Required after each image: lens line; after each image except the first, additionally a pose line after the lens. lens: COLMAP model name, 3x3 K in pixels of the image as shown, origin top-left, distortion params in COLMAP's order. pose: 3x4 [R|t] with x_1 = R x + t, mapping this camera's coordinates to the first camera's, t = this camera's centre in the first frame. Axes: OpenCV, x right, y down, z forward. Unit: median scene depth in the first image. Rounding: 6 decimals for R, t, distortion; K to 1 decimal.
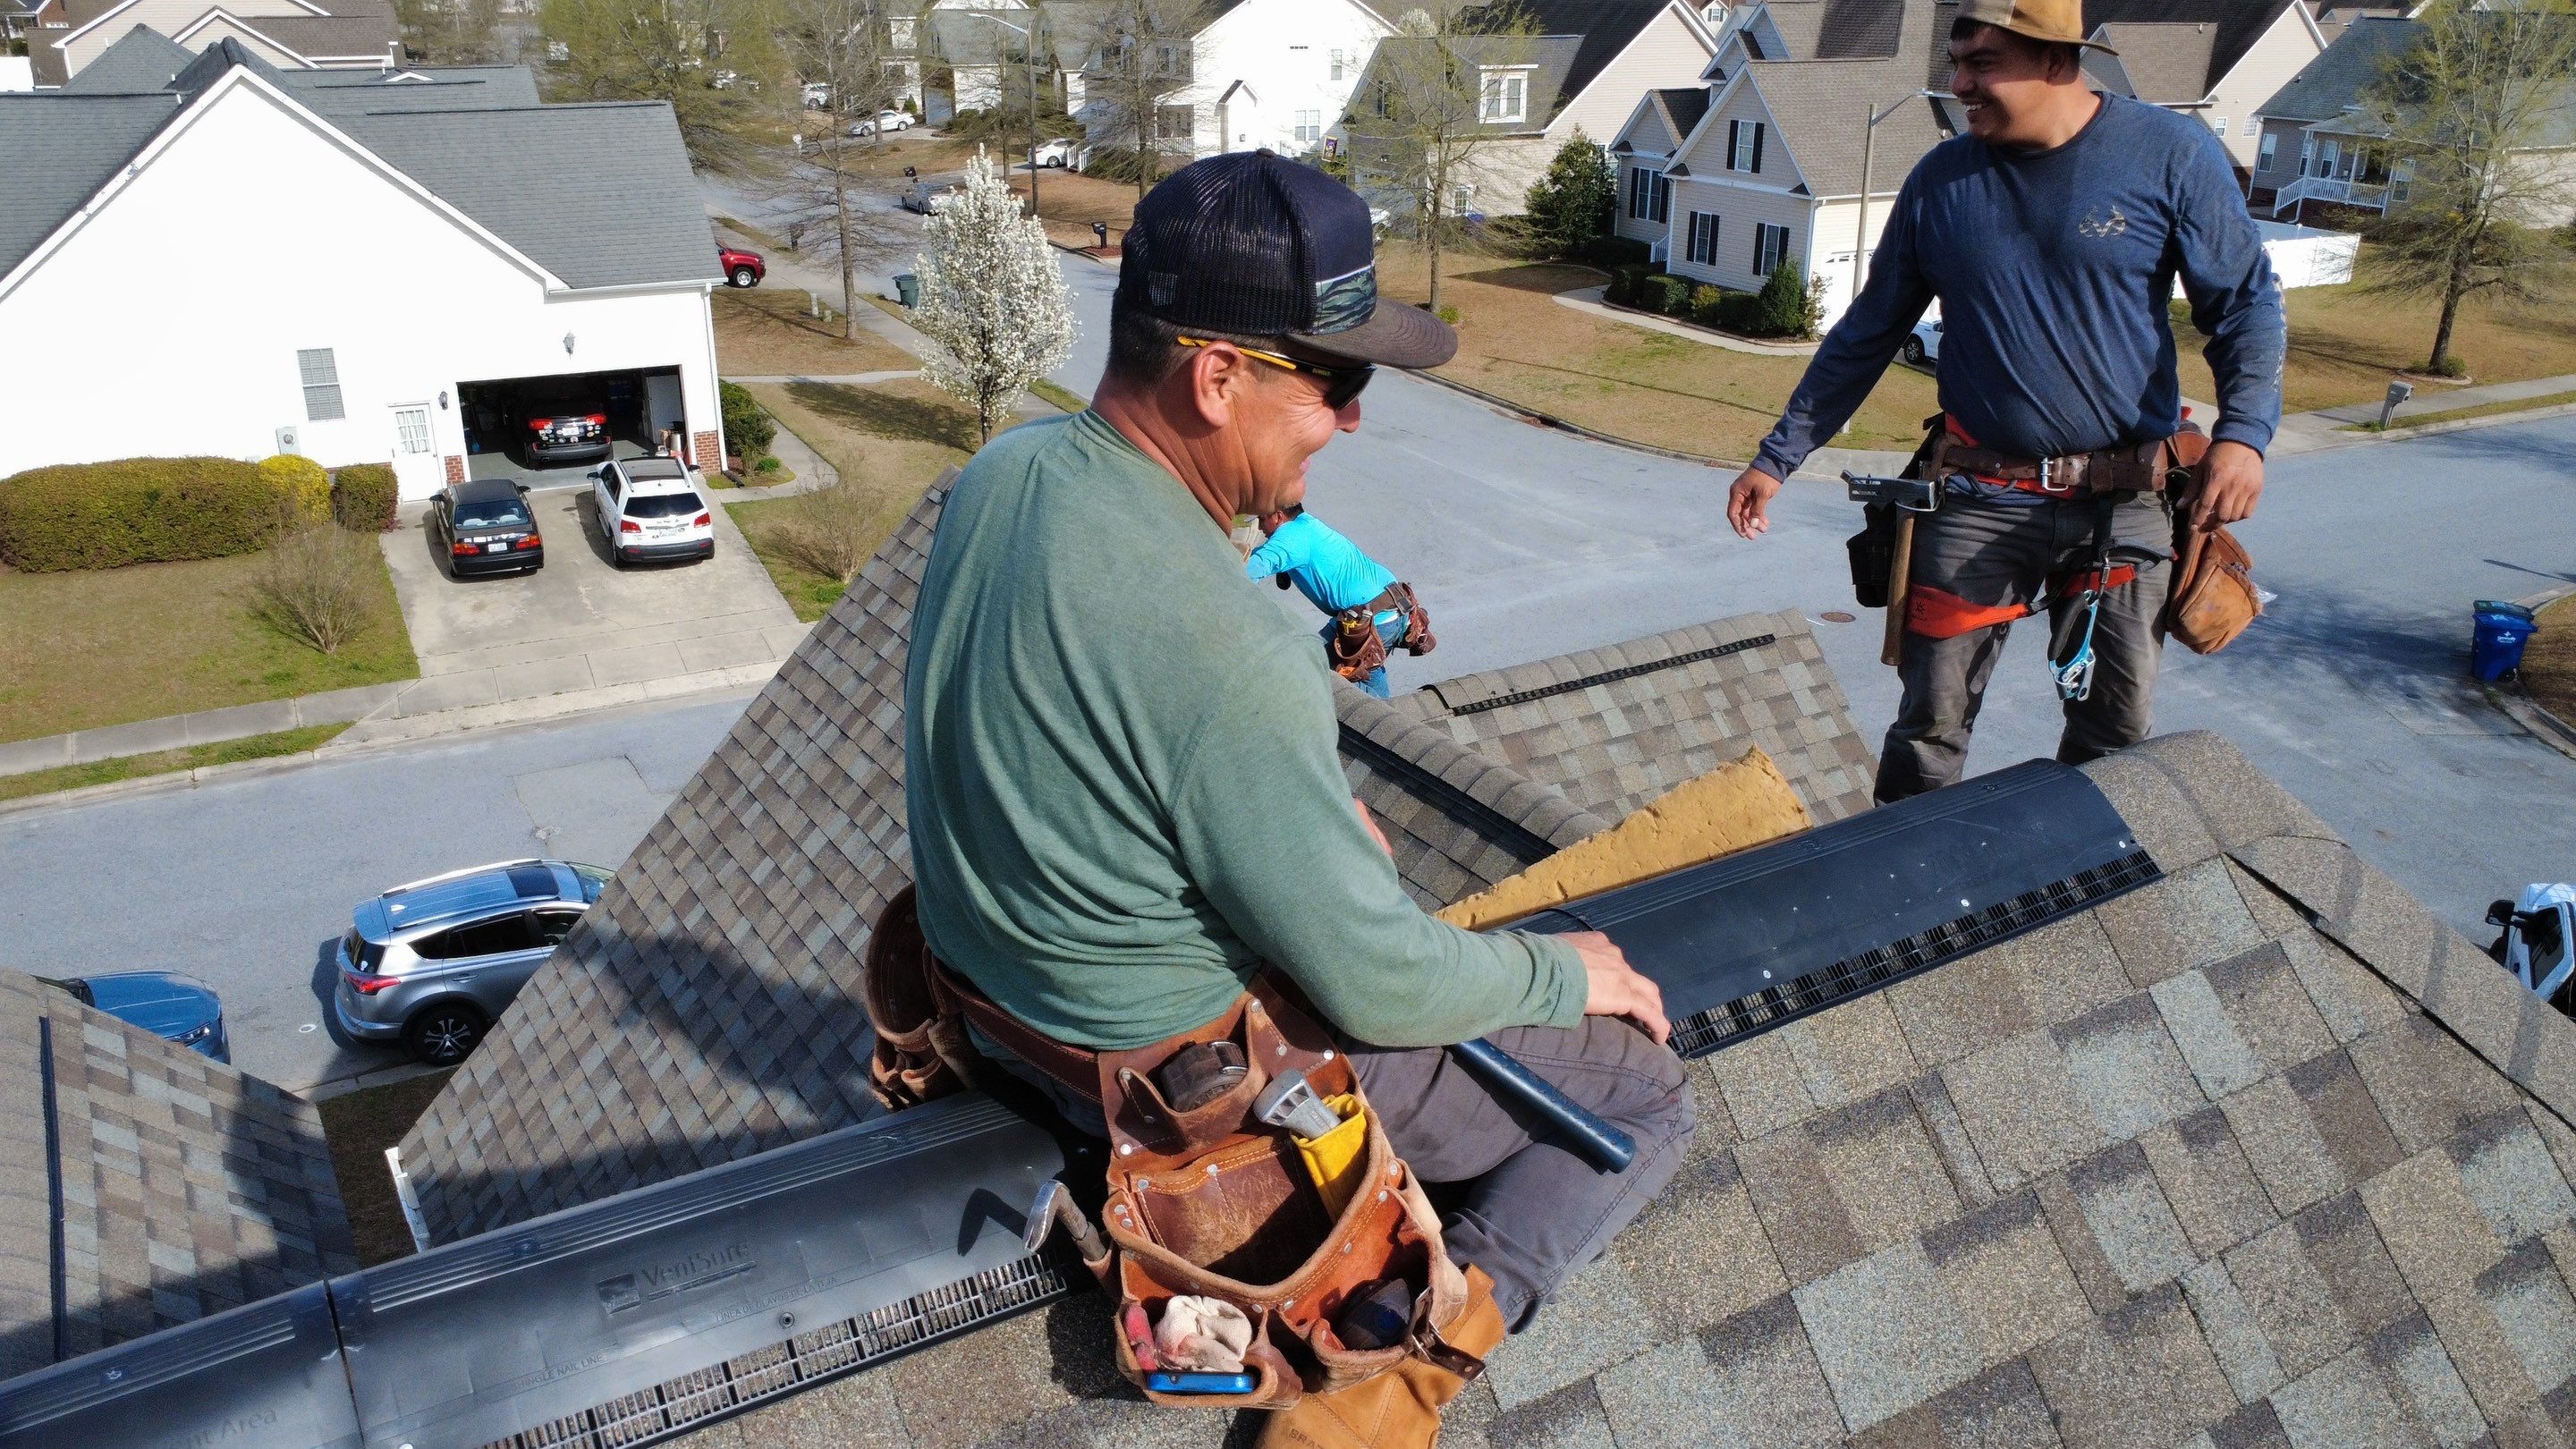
lens RADIAL K [[1921.4, 0, 1288.8], [0, 1921.4, 725.5], [0, 0, 1]] dist [0.006547, 0.000476]
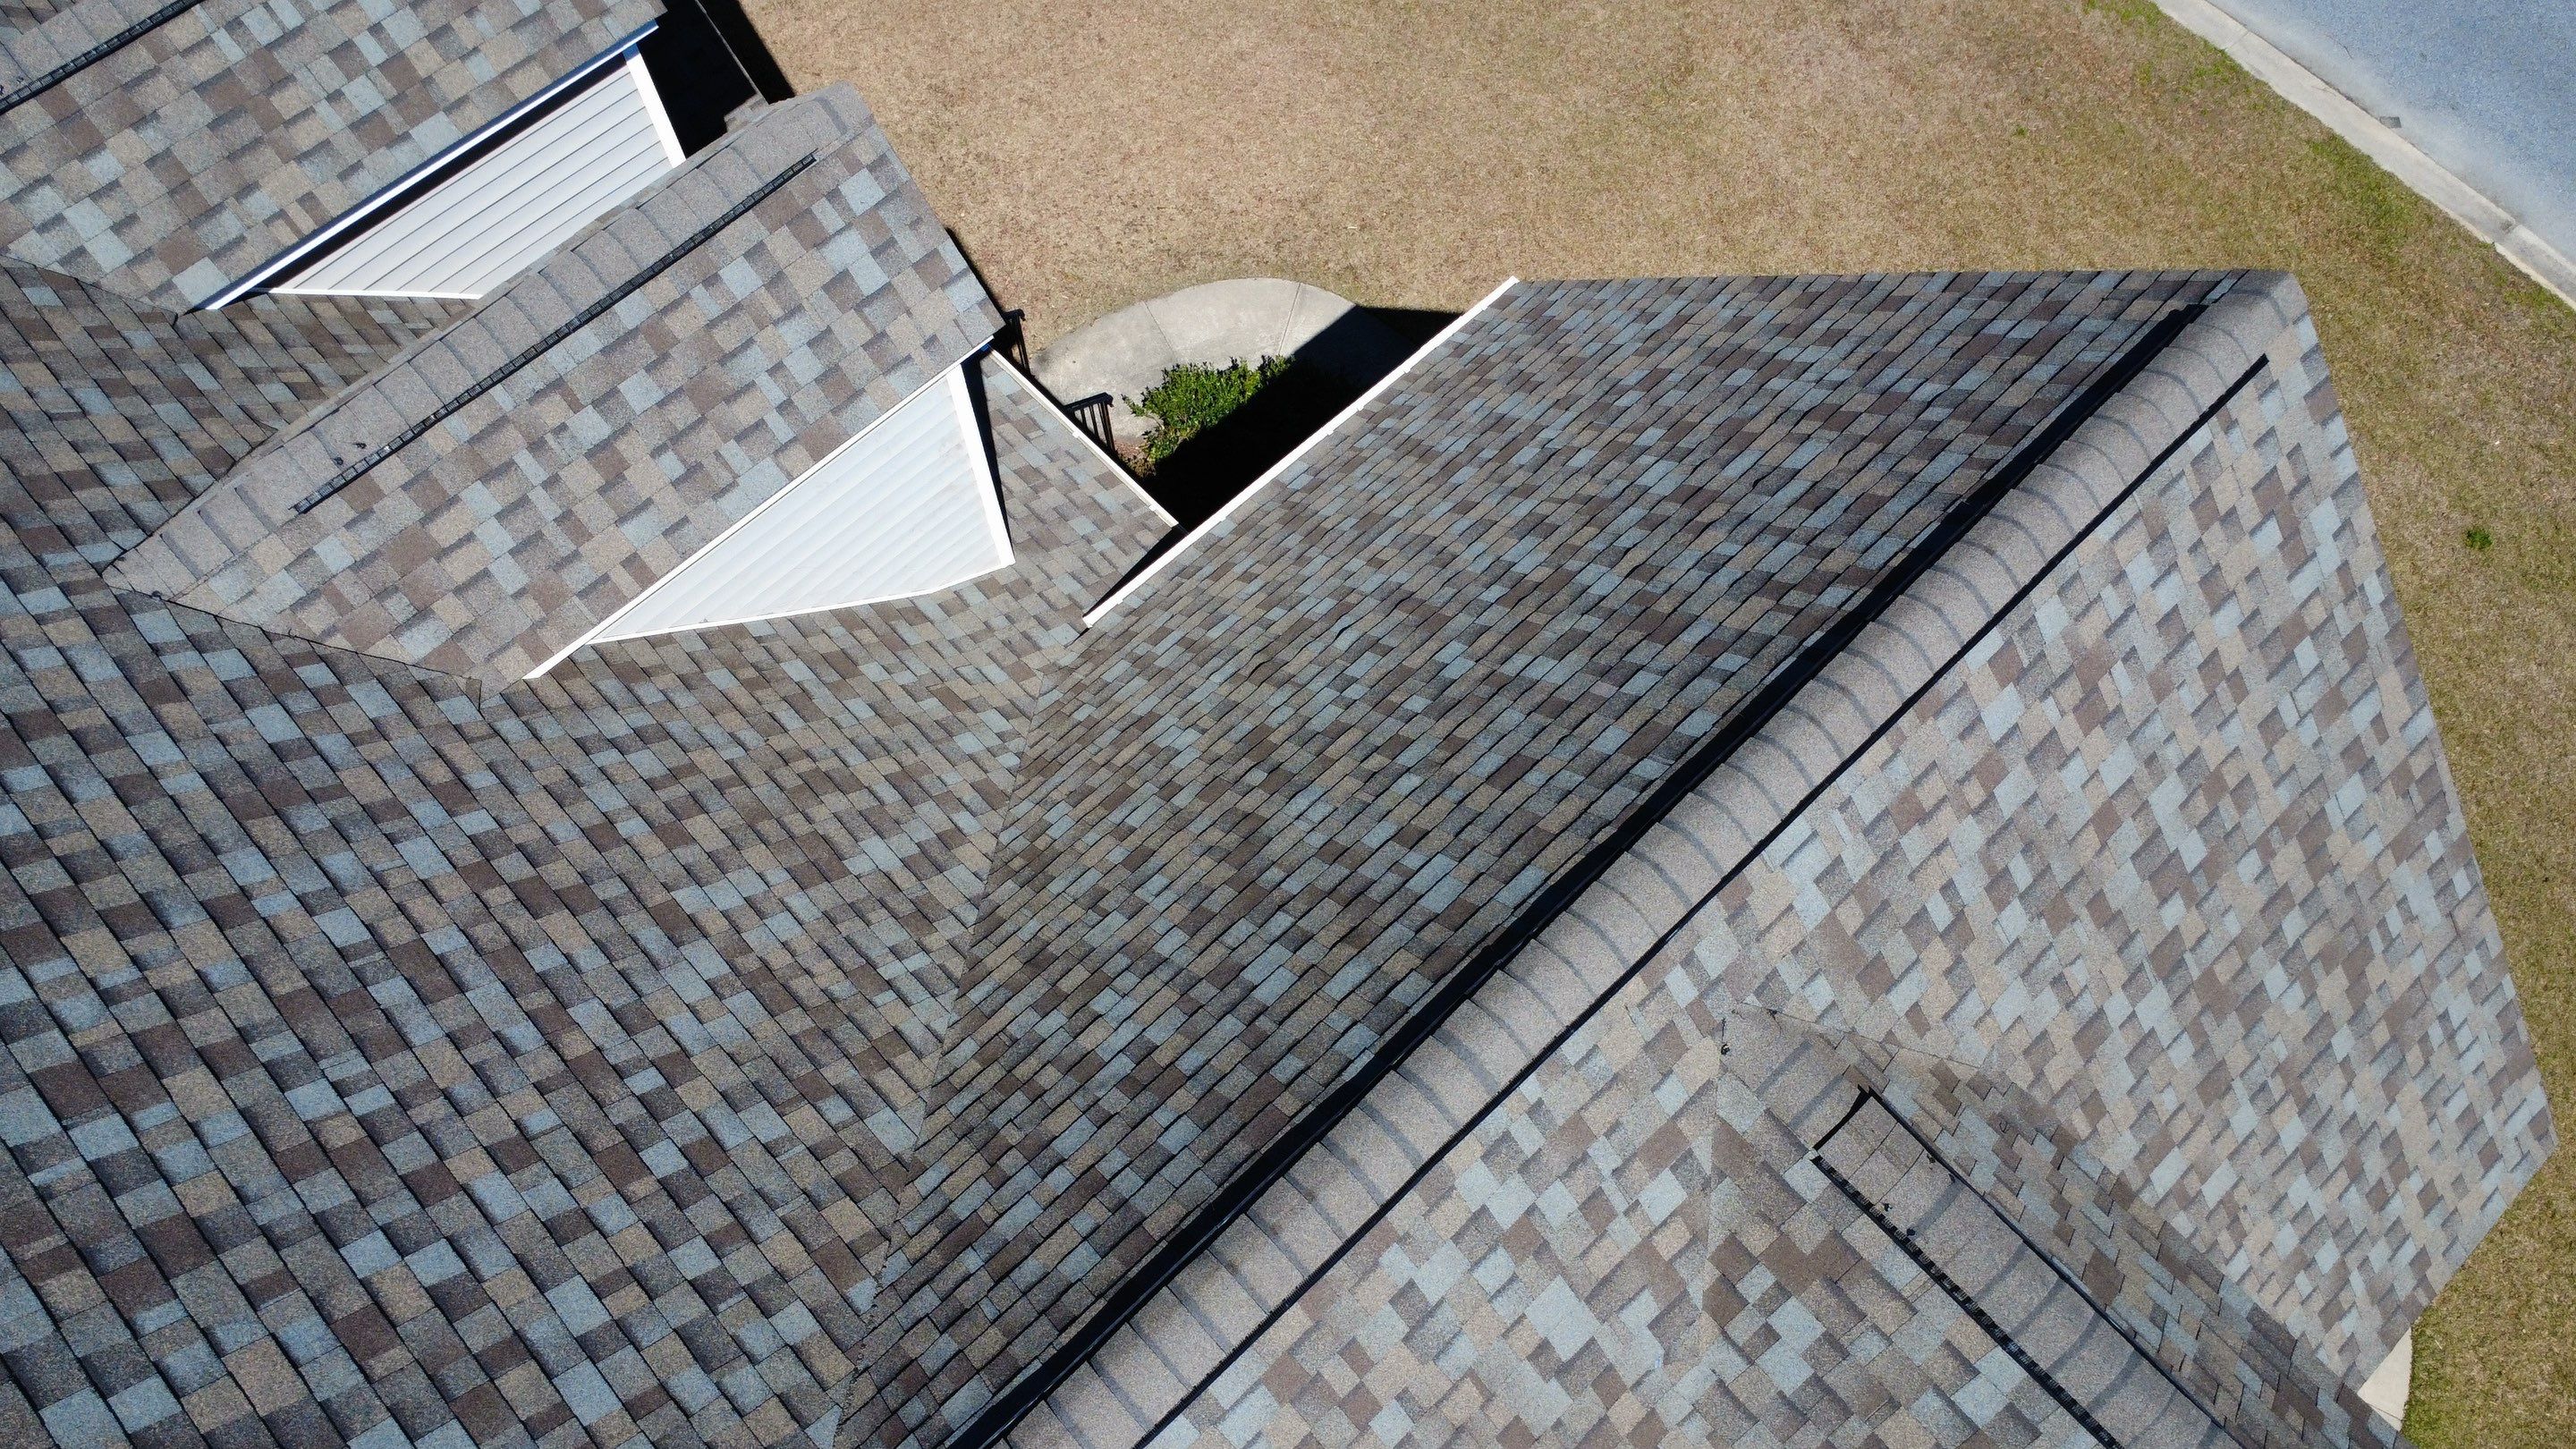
lens RADIAL K [[1921.4, 0, 1288.8], [0, 1921.4, 725.5], [0, 0, 1]] dist [0.006547, 0.000476]
pose [[0.192593, 0.893473, -0.405726, 0.059862], [-0.357925, 0.448944, 0.818743, -0.182771], [0.913673, -0.012464, 0.406260, 0.165043]]
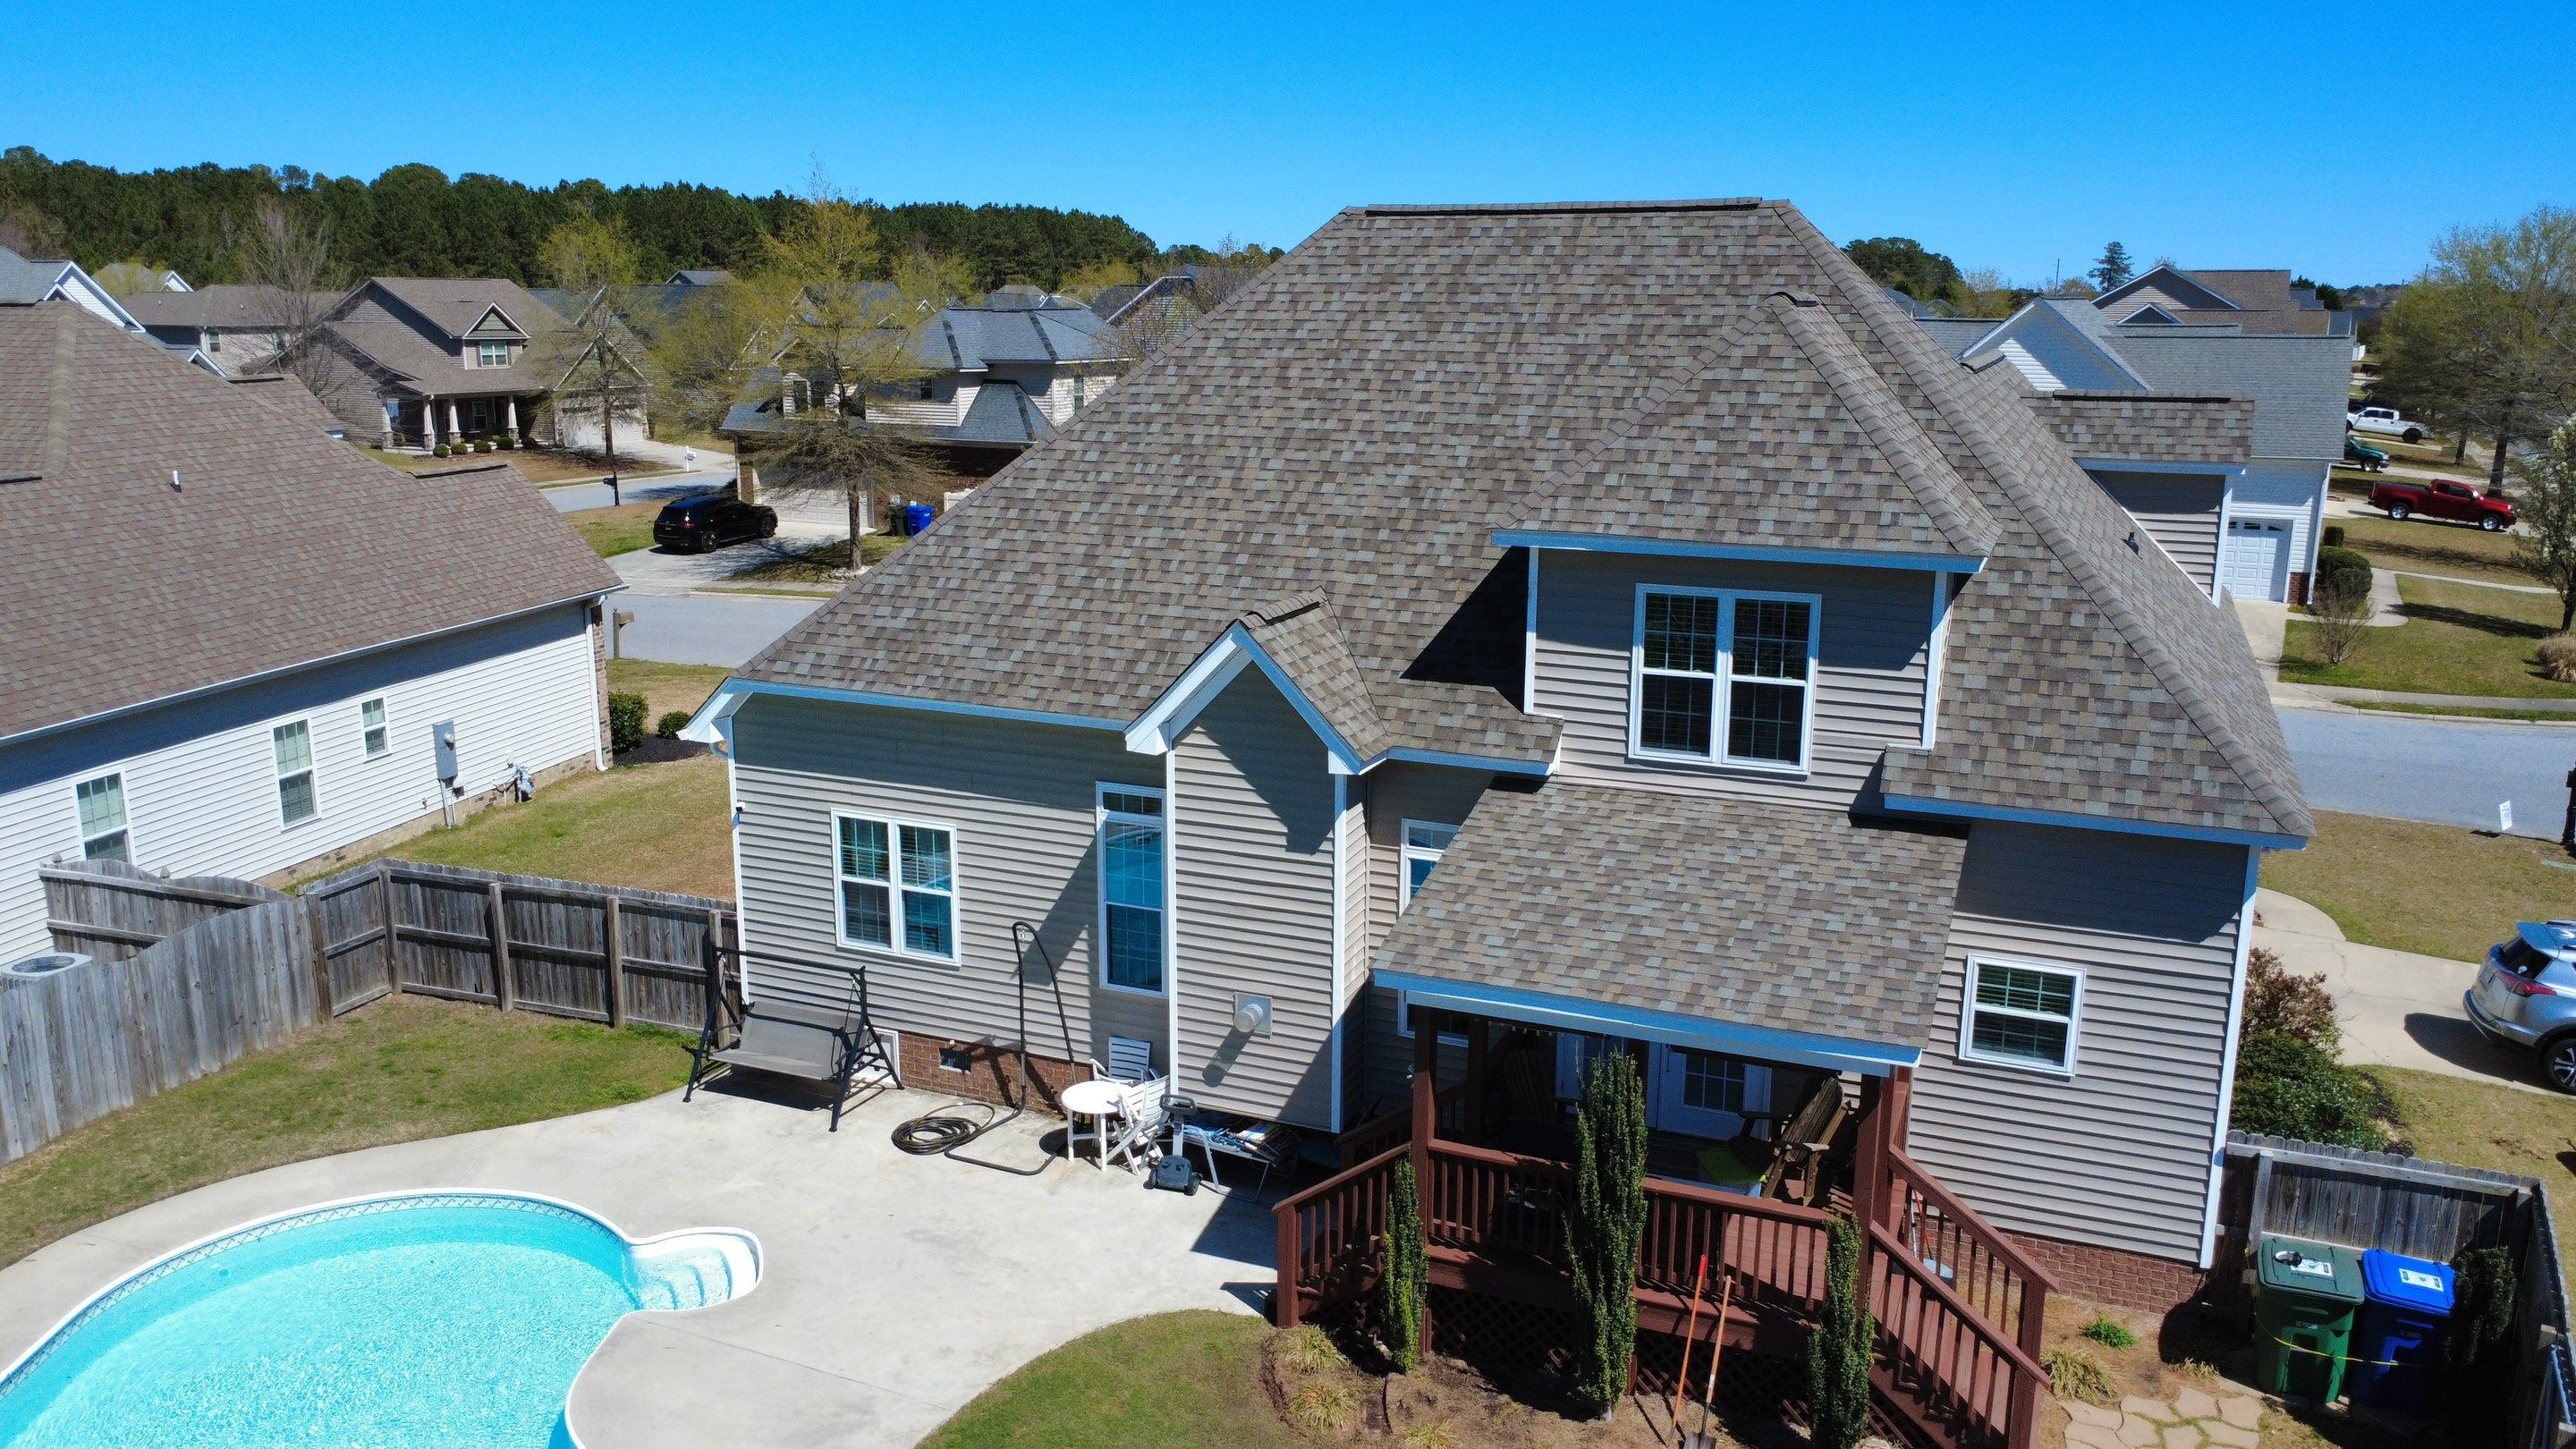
lens RADIAL K [[1921.4, 0, 1288.8], [0, 1921.4, 725.5], [0, 0, 1]] dist [0.006547, 0.000476]
pose [[0.574714, 0.173539, -0.799742, 0.545141], [-0.301047, 0.953563, -0.009423, 0.250552], [0.760969, 0.246176, 0.600269, -0.434940]]
